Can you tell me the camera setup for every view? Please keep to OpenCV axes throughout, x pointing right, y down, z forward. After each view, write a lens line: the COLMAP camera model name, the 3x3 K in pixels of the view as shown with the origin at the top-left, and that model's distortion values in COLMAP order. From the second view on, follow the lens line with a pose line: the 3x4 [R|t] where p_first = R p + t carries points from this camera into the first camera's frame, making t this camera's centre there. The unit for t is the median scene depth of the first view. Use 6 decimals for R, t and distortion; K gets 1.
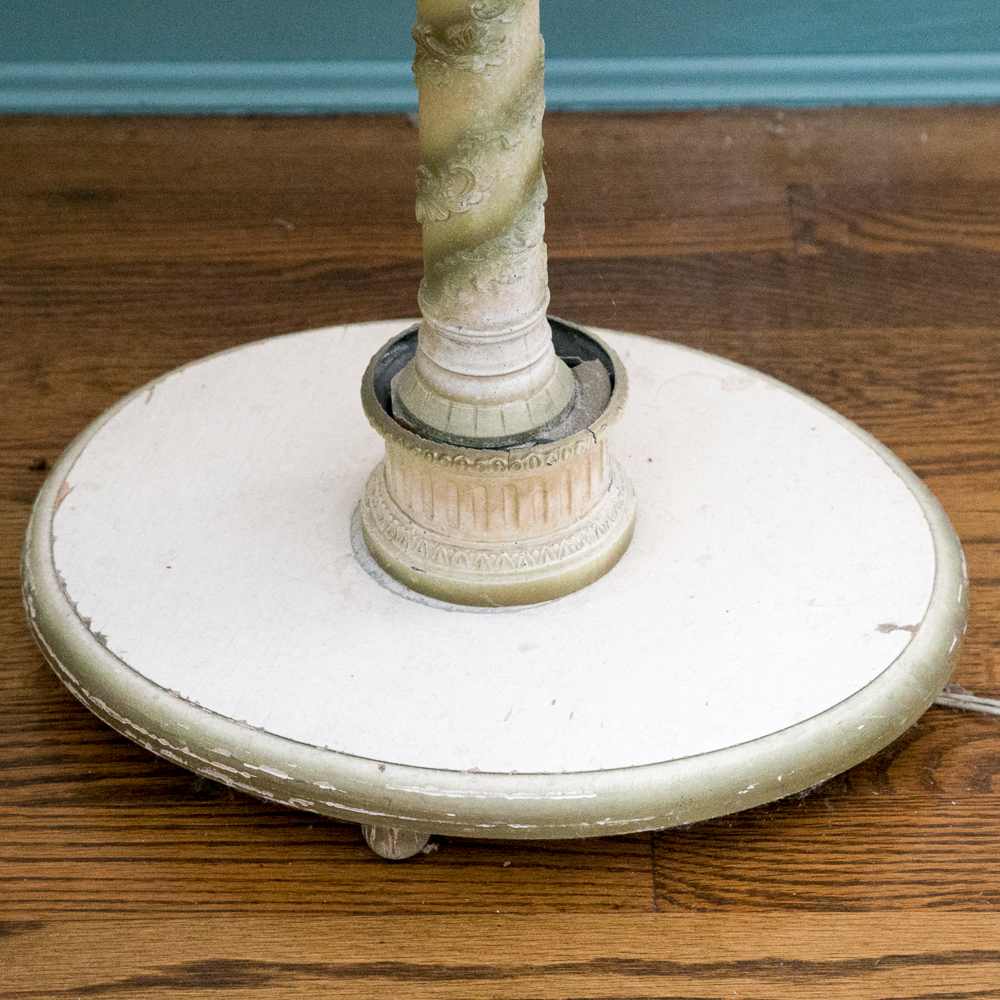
lens RADIAL K [[3481.2, 0, 500.3], [0, 3481.2, 498.8], [0, 0, 1]] dist [0.323867, 0.000000]
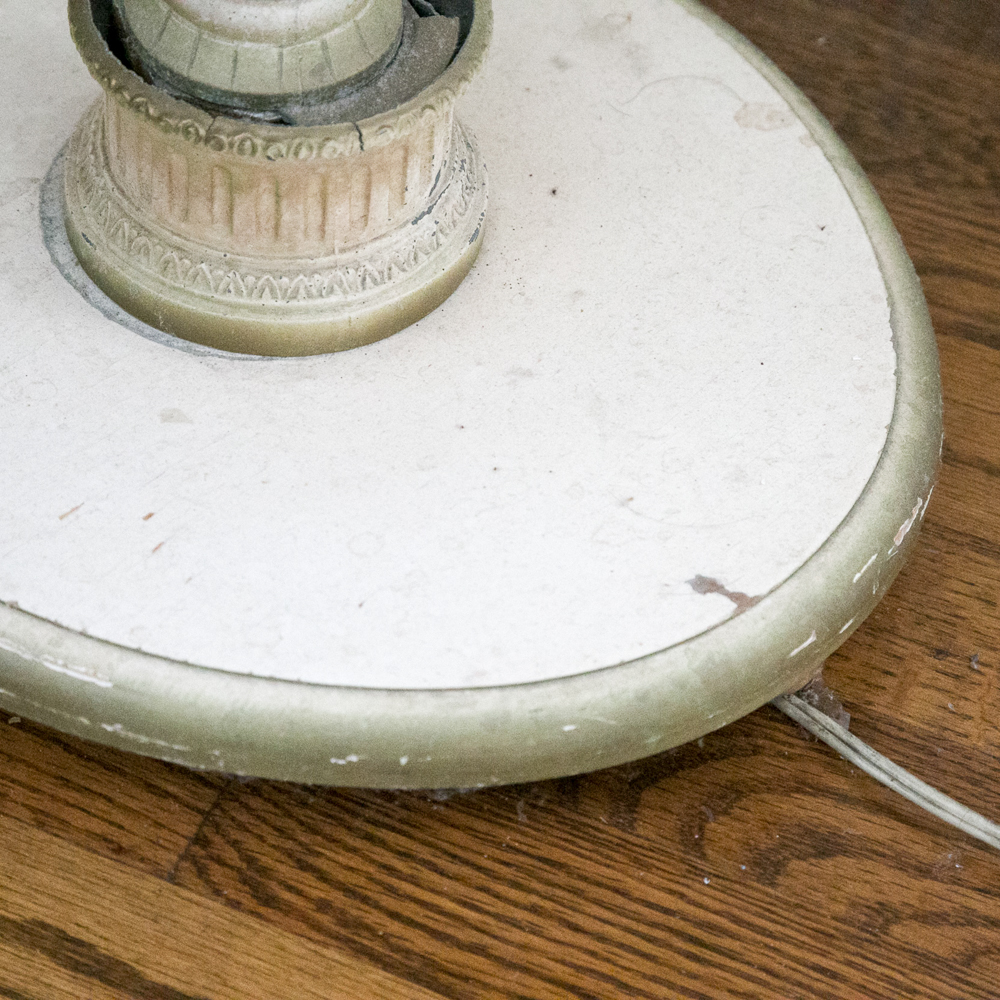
lens RADIAL K [[3533.2, 0, 501.4], [0, 3533.2, 501.2], [0, 0, 1]] dist [0.345494, 0.000000]
pose [[0.908884, 0.352247, -0.223274, 0.215279], [-0.308633, 0.928169, 0.207962, -0.097912], [0.280490, -0.120103, 0.952313, 0.395373]]
